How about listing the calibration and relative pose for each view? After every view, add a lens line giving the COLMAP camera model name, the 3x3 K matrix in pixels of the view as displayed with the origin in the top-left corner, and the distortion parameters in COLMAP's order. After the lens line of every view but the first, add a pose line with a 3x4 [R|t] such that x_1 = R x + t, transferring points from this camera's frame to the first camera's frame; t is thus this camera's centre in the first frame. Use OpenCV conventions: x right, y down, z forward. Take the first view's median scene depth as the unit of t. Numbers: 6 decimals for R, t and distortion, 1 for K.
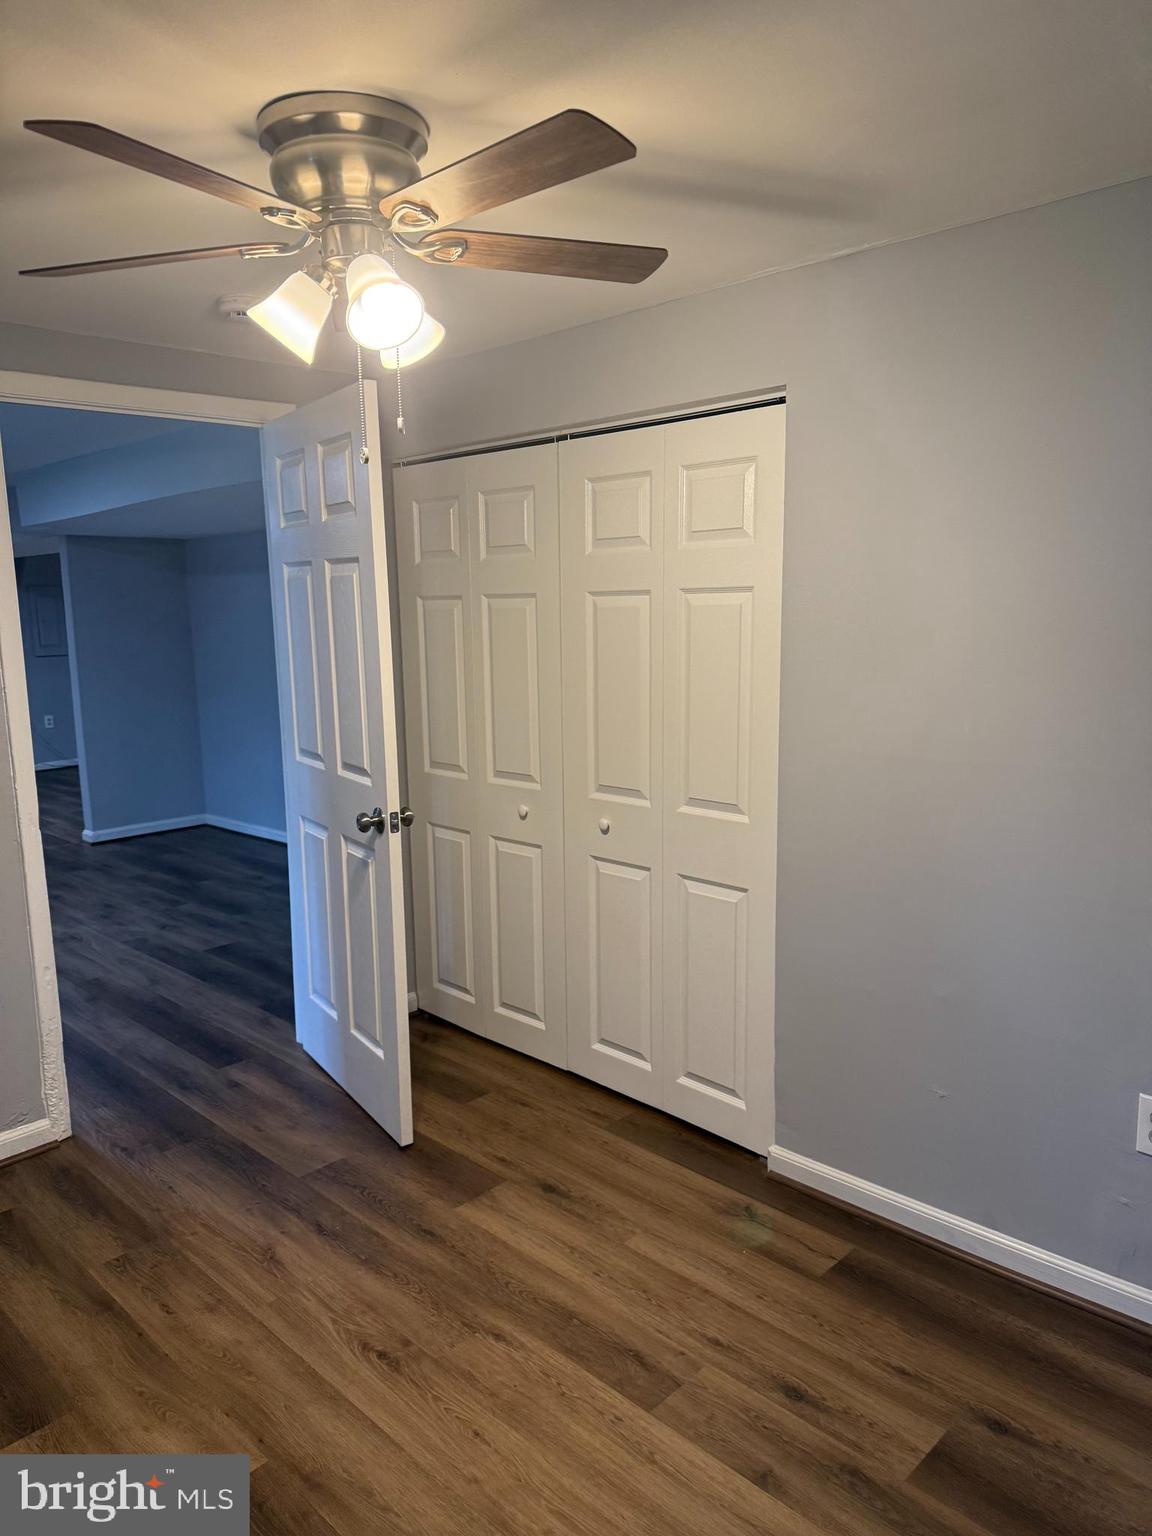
lens RADIAL K [[1086.9, 0, 575.5], [0, 1086.9, 768.3], [0, 0, 1]] dist [0.030463, -0.036529]
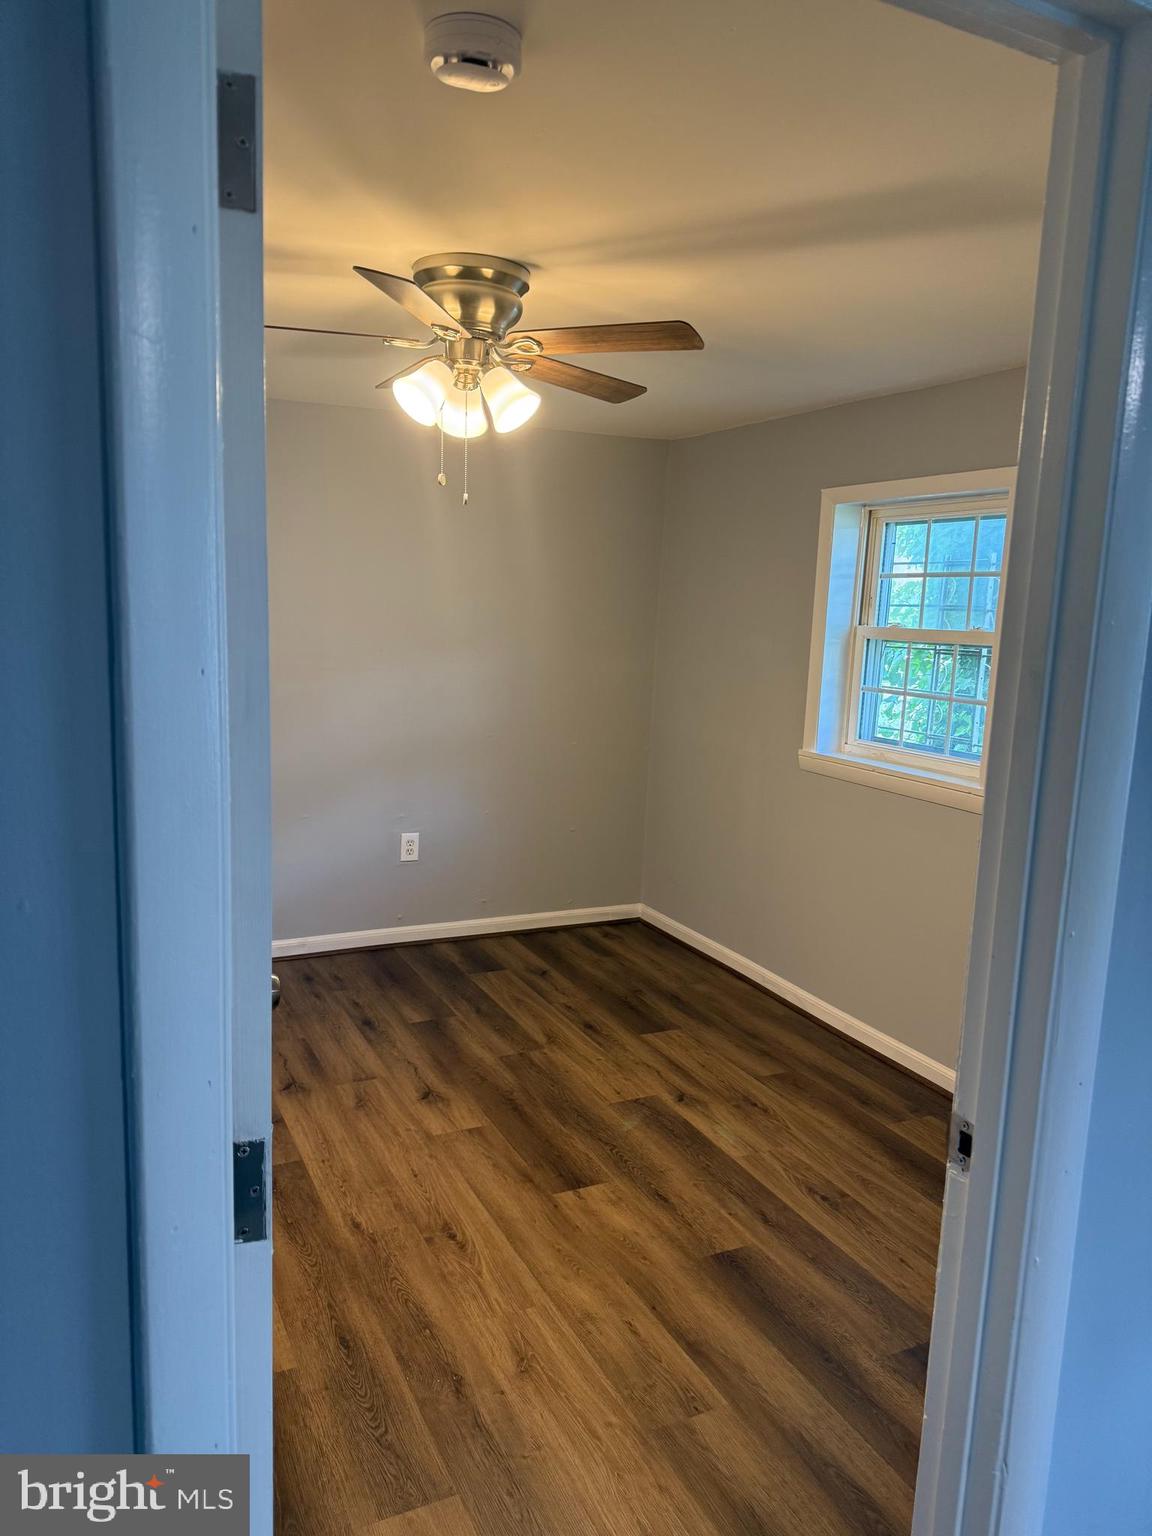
lens RADIAL K [[1086.9, 0, 574.9], [0, 1086.9, 769.9], [0, 0, 1]] dist [0.030463, -0.036529]
pose [[-0.943055, -0.063753, 0.326469, -0.616941], [0.035425, 0.956631, 0.289141, -0.265767], [-0.330744, 0.284241, -0.899897, 1.766021]]
